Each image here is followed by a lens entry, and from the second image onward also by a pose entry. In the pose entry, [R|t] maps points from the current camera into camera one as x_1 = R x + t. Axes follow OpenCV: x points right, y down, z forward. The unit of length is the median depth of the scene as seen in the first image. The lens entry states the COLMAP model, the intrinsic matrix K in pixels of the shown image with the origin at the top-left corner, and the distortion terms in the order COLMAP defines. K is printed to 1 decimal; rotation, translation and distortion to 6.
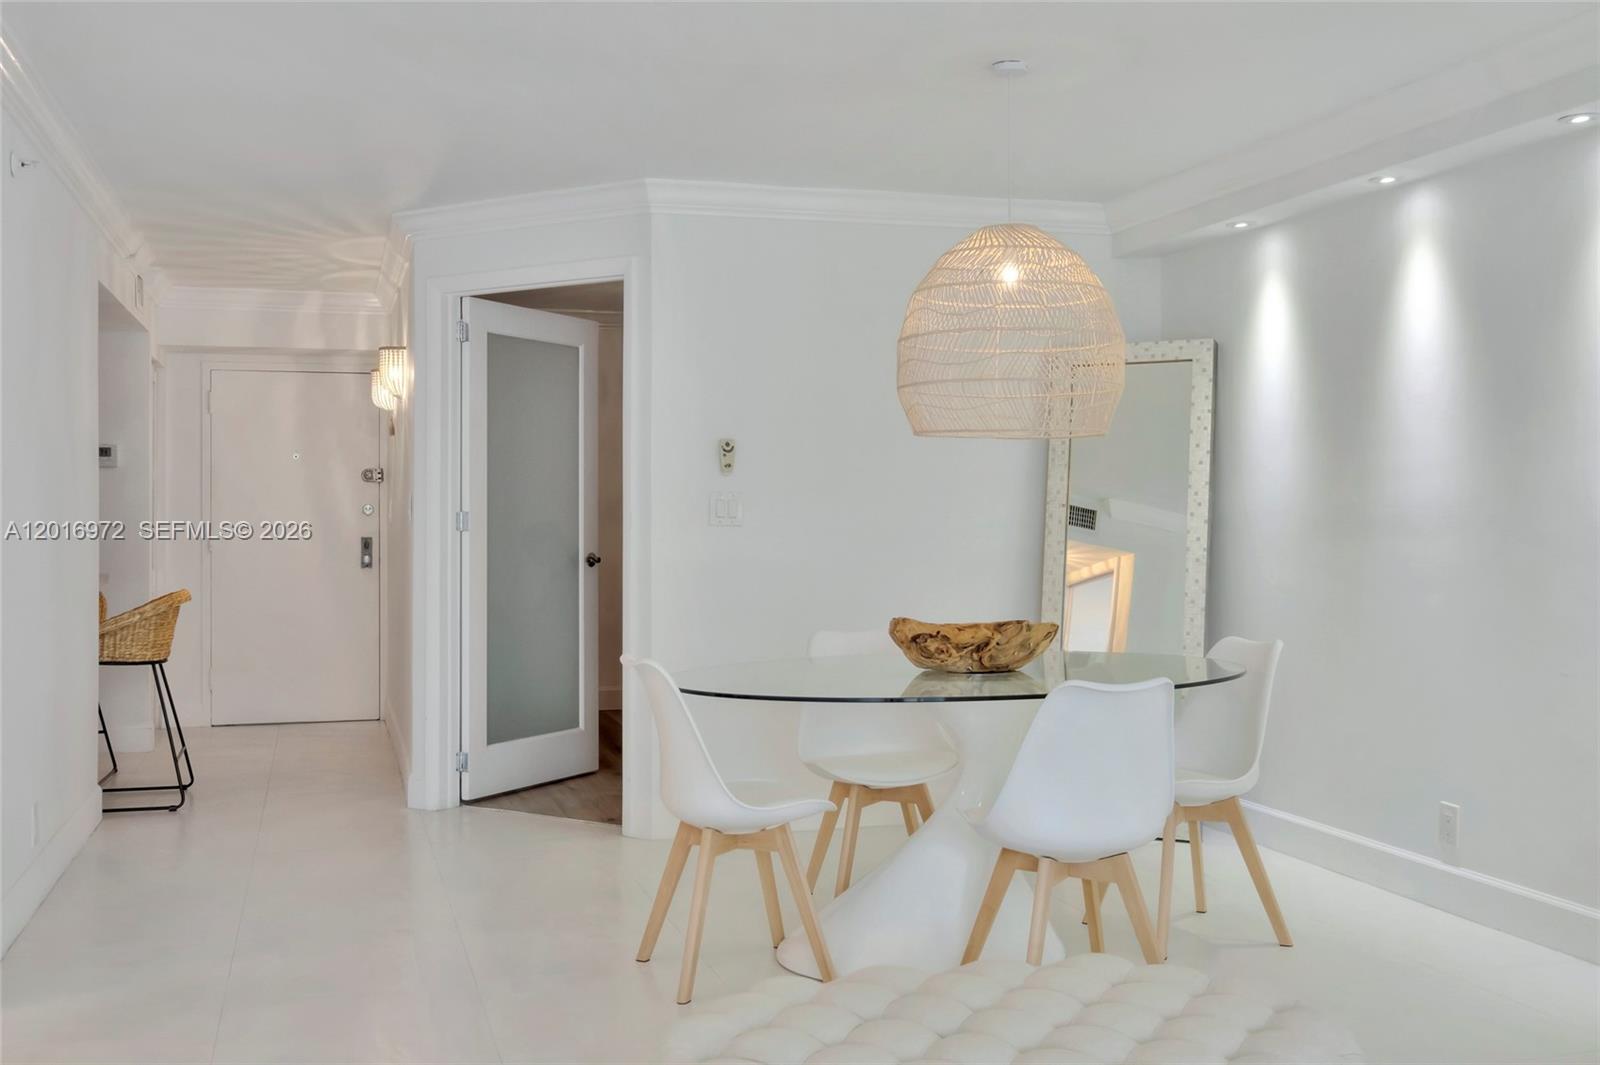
lens RADIAL K [[1684.3, 0, 798.1], [0, 1684.3, 533.6], [0, 0, 1]] dist [-0.017092, 0.000000]
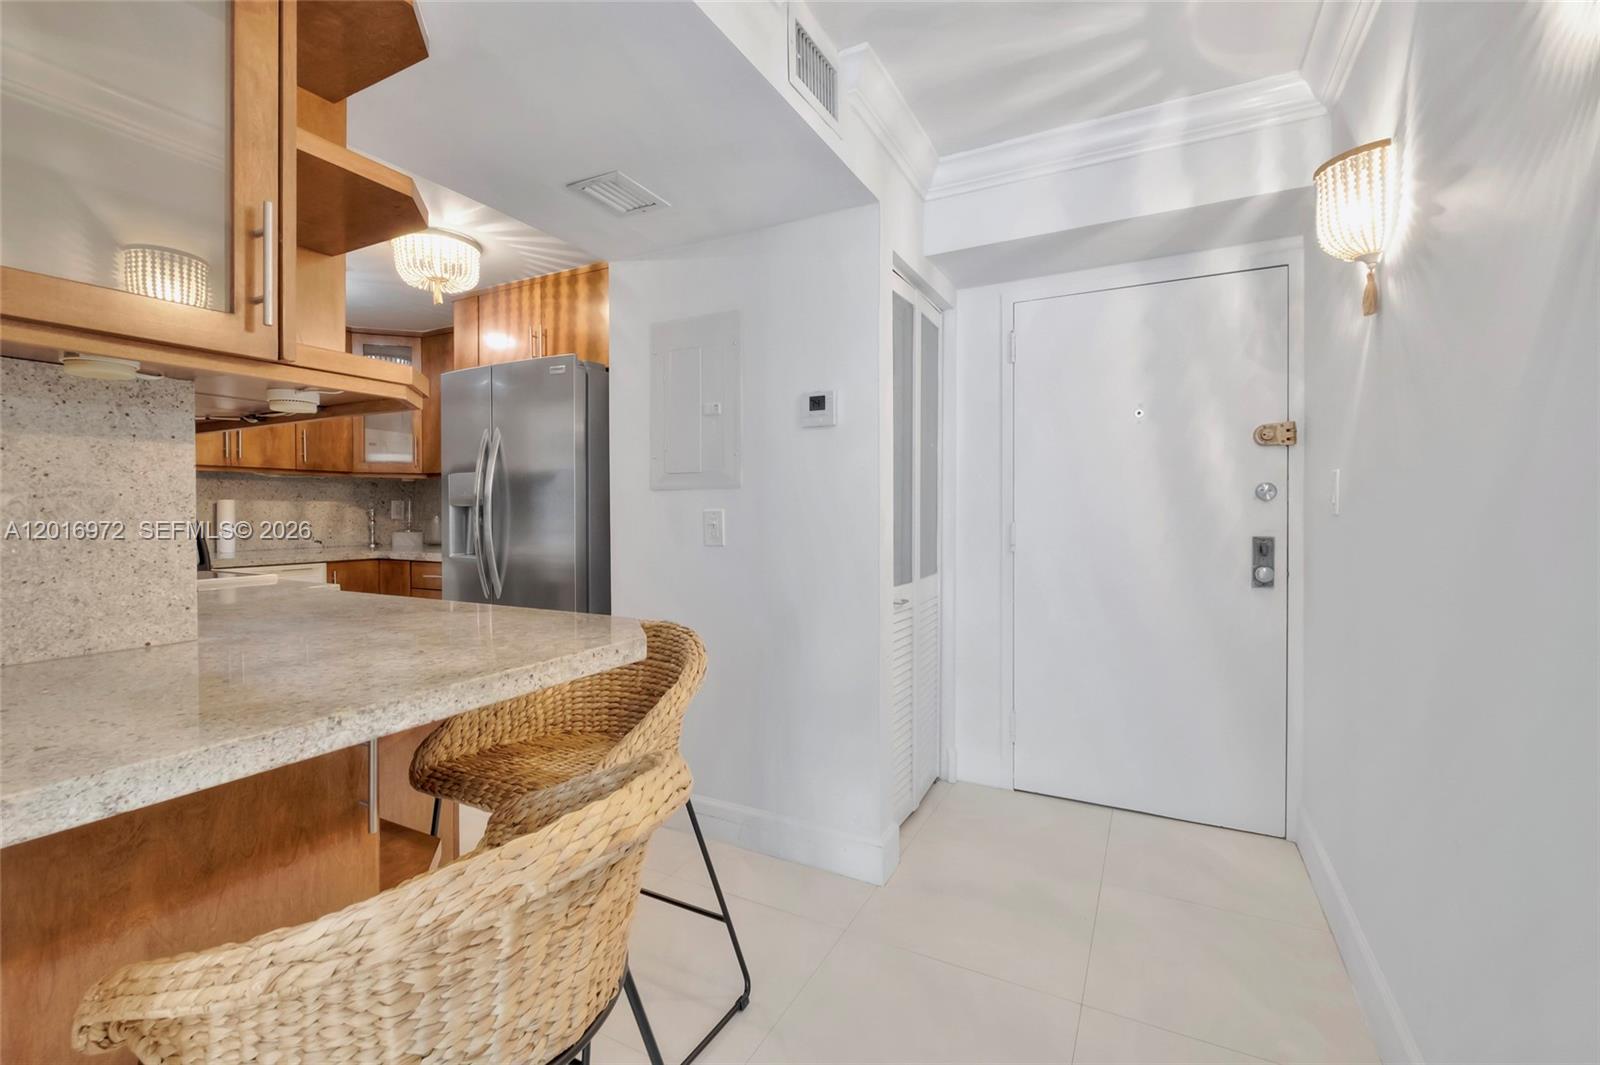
lens RADIAL K [[693.9, 0, 796.2], [0, 693.9, 532.1], [0, 0, 1]] dist [-0.003884, 0.000741]
pose [[0.721928, 0.009534, -0.691902, -0.205484], [-0.002738, 0.999937, 0.010922, -0.002032], [0.691962, -0.005990, 0.721909, 0.704032]]
